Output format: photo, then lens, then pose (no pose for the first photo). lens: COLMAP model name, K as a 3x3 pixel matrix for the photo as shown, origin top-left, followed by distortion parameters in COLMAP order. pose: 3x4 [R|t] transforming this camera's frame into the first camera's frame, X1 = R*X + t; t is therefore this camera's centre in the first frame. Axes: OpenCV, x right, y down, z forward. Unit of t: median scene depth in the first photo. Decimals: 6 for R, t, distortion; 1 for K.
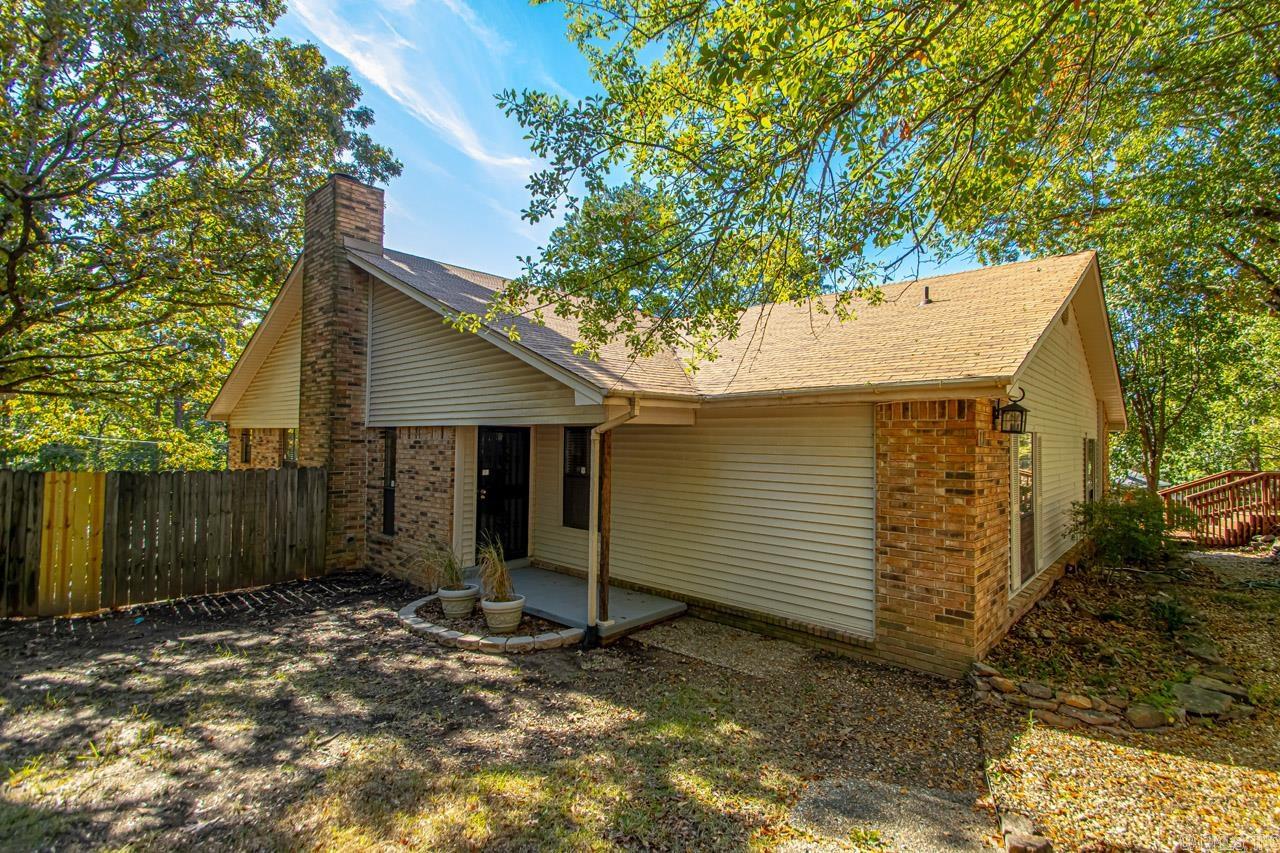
lens RADIAL K [[598.5, 0, 647.8], [0, 598.5, 423.7], [0, 0, 1]] dist [0.035820, -0.030349]
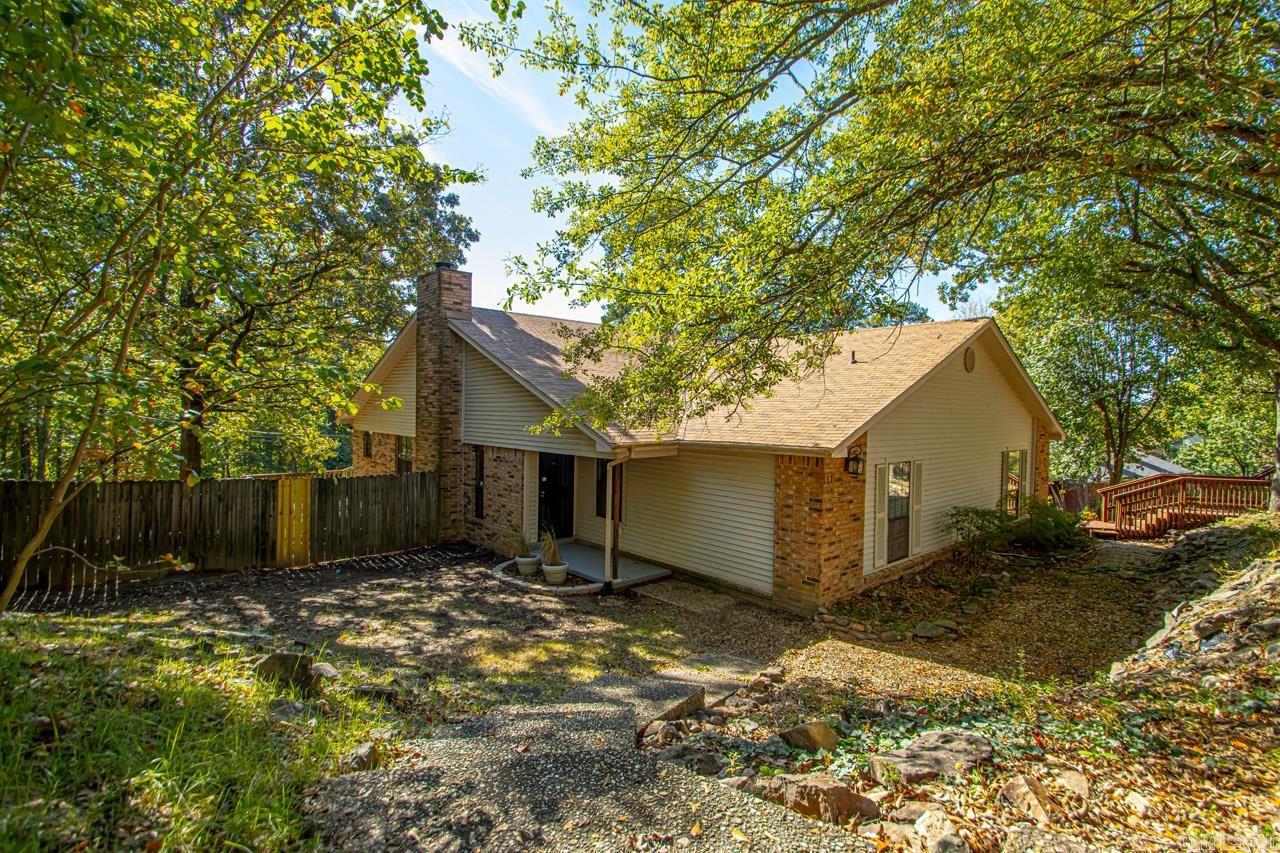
lens RADIAL K [[601.0, 0, 647.3], [0, 601.0, 423.9], [0, 0, 1]] dist [0.024682, -0.022242]
pose [[0.995633, 0.005697, -0.093178, 0.177450], [-0.000961, 0.998709, 0.050787, -0.194119], [0.093347, -0.050475, 0.994353, -0.655797]]
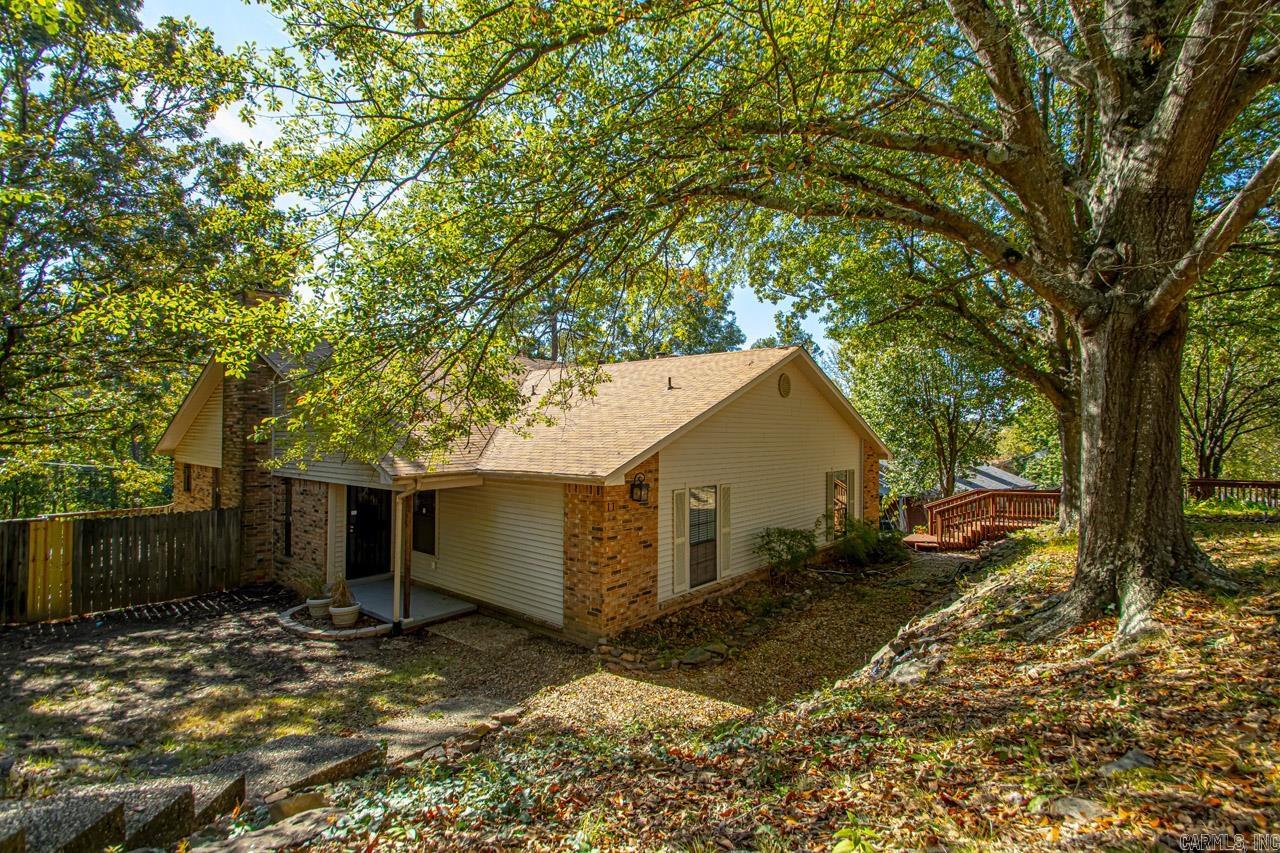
lens RADIAL K [[601.0, 0, 647.3], [0, 601.0, 423.9], [0, 0, 1]] dist [0.024682, -0.022242]
pose [[0.999206, -0.008125, 0.038998, 0.529089], [0.007537, 0.999856, 0.015188, -0.209779], [-0.039116, -0.014882, 0.999124, -0.620587]]
